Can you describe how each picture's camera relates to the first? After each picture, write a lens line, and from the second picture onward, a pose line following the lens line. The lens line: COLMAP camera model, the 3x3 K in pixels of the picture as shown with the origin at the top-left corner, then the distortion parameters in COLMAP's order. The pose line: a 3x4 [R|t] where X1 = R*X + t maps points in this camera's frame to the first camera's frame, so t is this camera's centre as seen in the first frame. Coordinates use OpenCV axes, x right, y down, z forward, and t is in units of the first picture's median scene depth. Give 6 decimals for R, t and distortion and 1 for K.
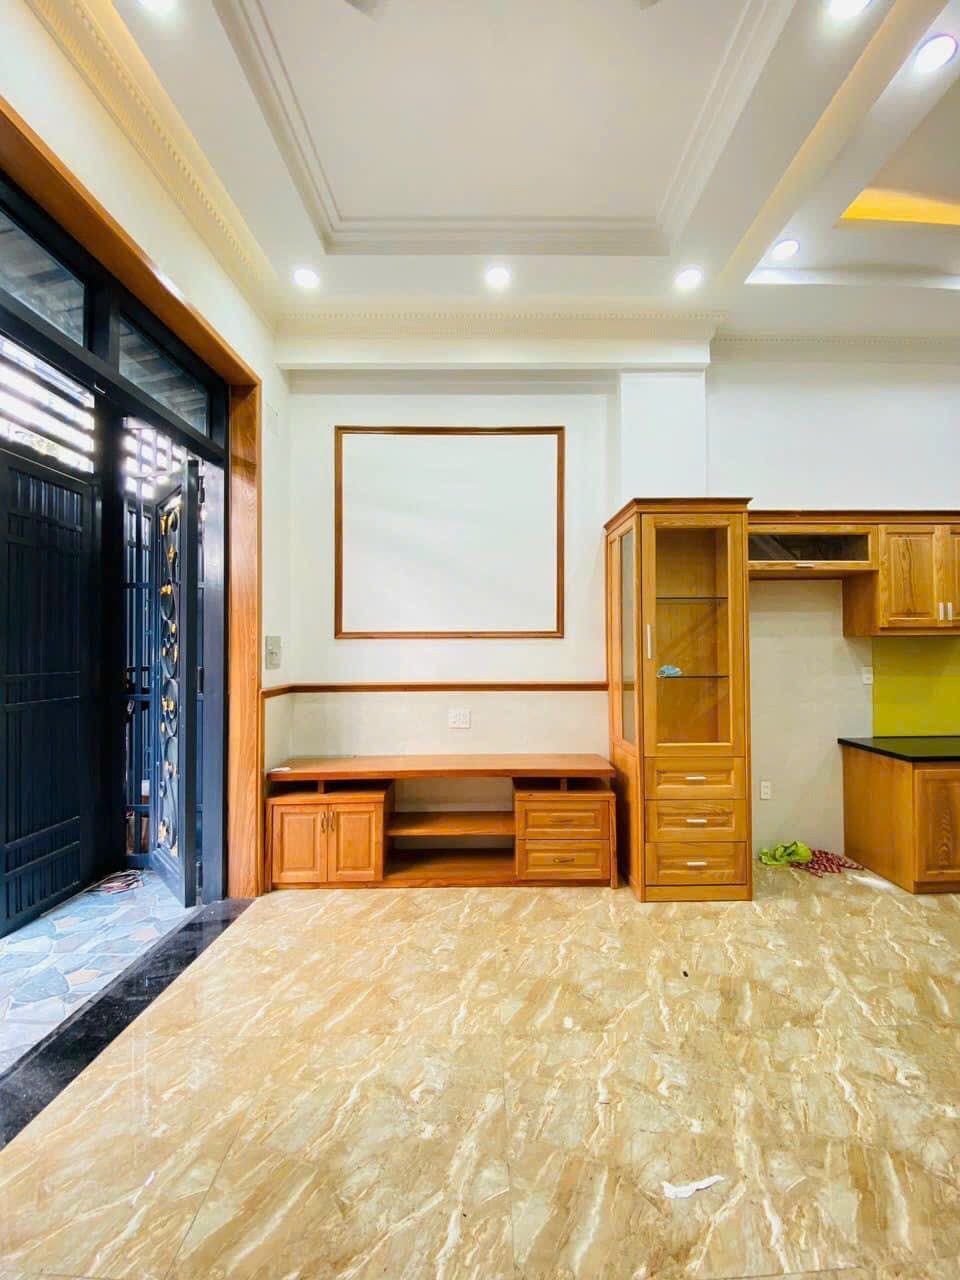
lens RADIAL K [[553.5, 0, 484.0], [0, 553.5, 636.9], [0, 0, 1]] dist [-0.019144, -0.001079]
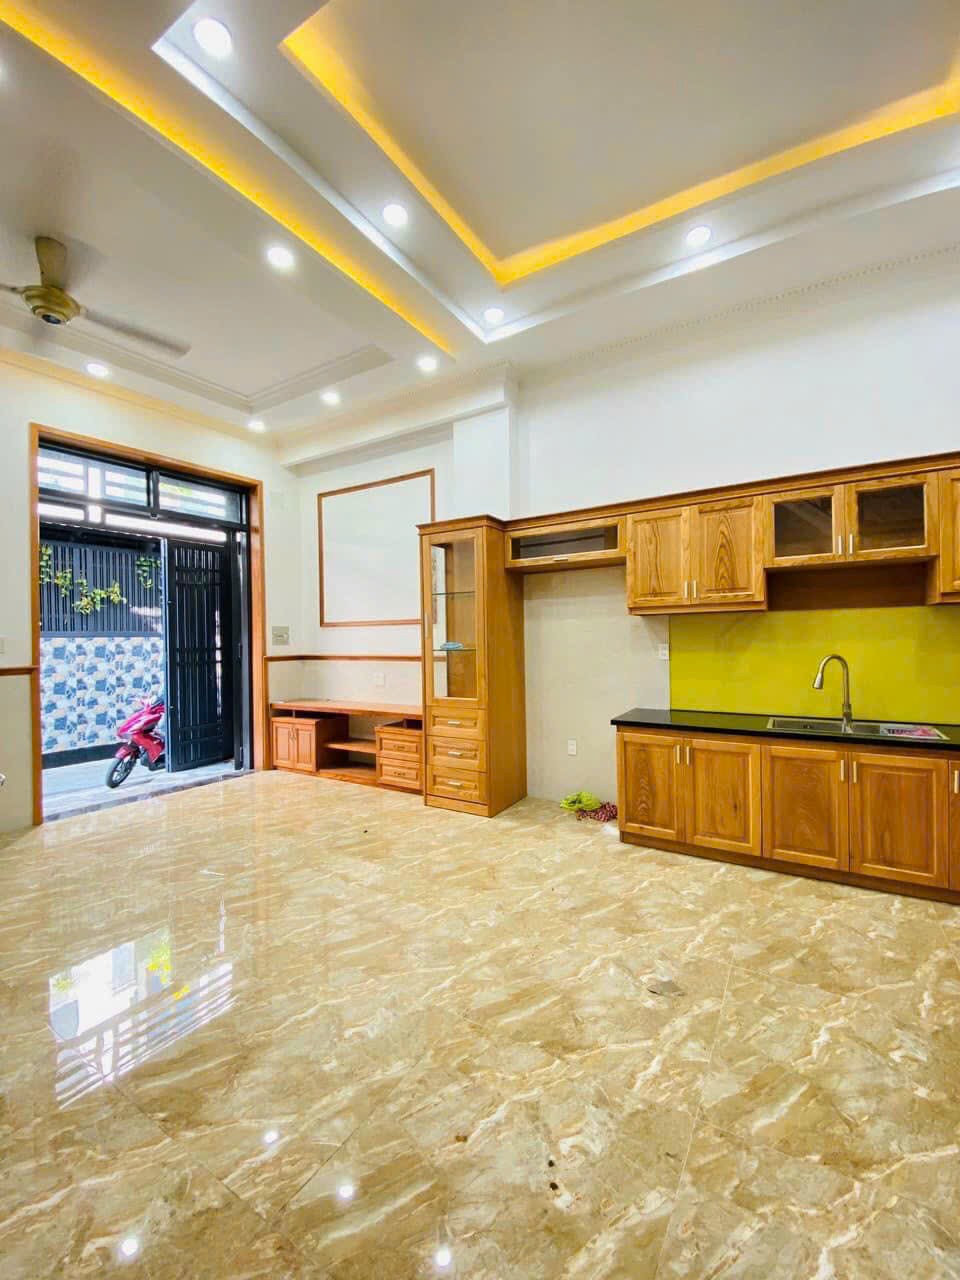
lens RADIAL K [[553.5, 0, 478.2], [0, 553.5, 641.3], [0, 0, 1]] dist [-0.019144, -0.001079]
pose [[0.836088, -0.005121, -0.548571, 1.126417], [0.025994, 0.999203, 0.030289, 0.009326], [0.547979, -0.039583, 0.835555, -0.112300]]
